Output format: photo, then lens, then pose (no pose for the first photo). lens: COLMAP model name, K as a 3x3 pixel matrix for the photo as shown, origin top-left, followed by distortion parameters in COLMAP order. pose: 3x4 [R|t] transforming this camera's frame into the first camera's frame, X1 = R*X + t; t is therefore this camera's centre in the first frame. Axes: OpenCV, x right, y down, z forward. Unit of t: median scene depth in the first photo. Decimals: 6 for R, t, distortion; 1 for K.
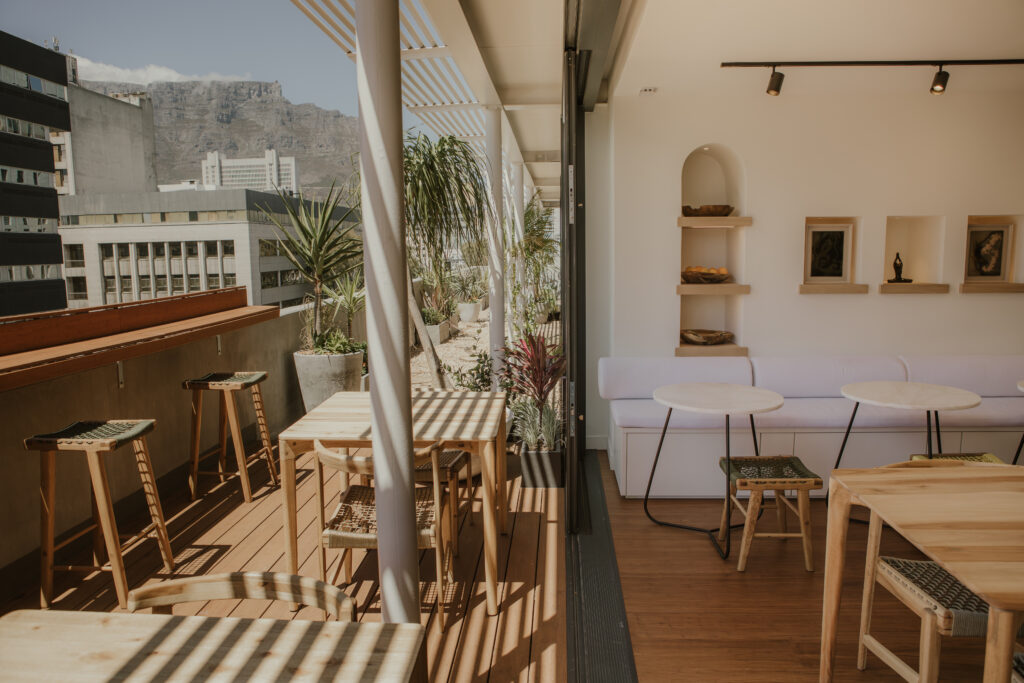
lens RADIAL K [[753.4, 0, 512.0], [0, 753.4, 341.5], [0, 0, 1]] dist [-0.078684, 0.006897]
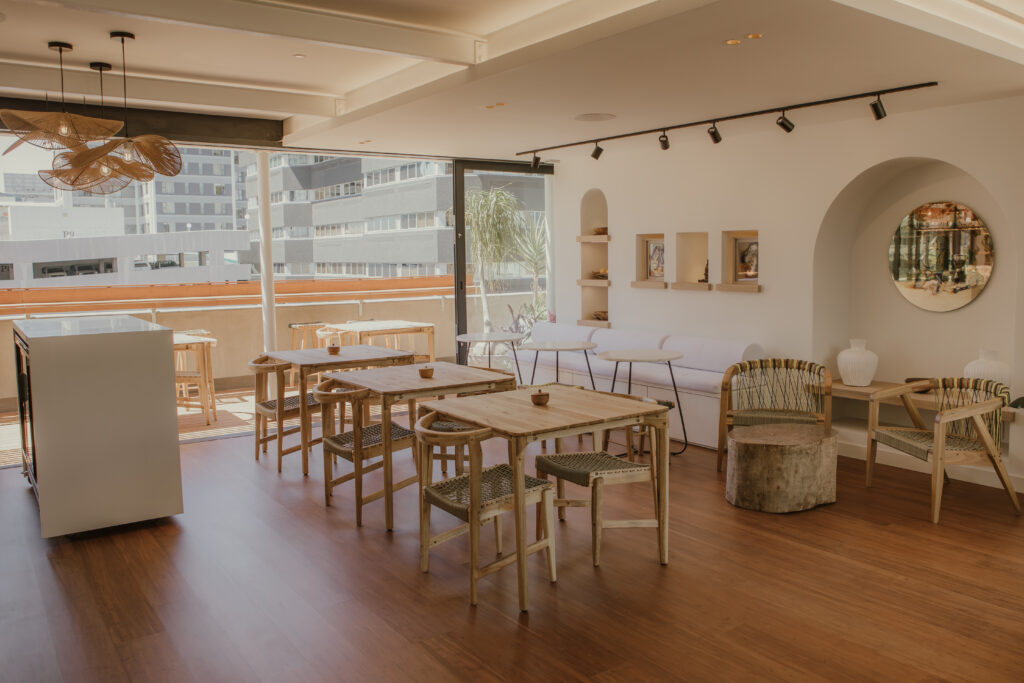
lens RADIAL K [[753.4, 0, 512.0], [0, 753.4, 341.5], [0, 0, 1]] dist [-0.078684, 0.006897]
pose [[0.656603, 0.091145, -0.748709, 1.355481], [-0.092357, 0.994917, 0.040122, 0.004358], [0.748561, 0.042804, 0.661683, -0.152137]]
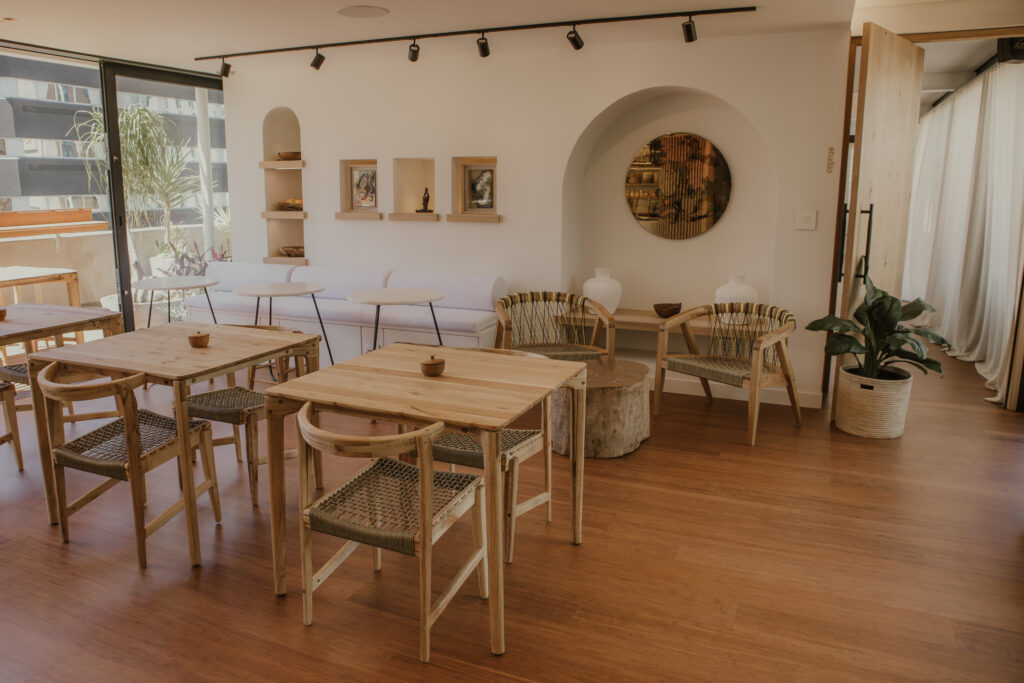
lens RADIAL K [[753.4, 0, 512.0], [0, 753.4, 341.5], [0, 0, 1]] dist [-0.078684, 0.006897]
pose [[0.935830, 0.087145, -0.341509, 1.136816], [-0.058405, 0.993898, 0.093572, 0.009426], [0.347579, -0.067621, 0.935209, -0.149075]]
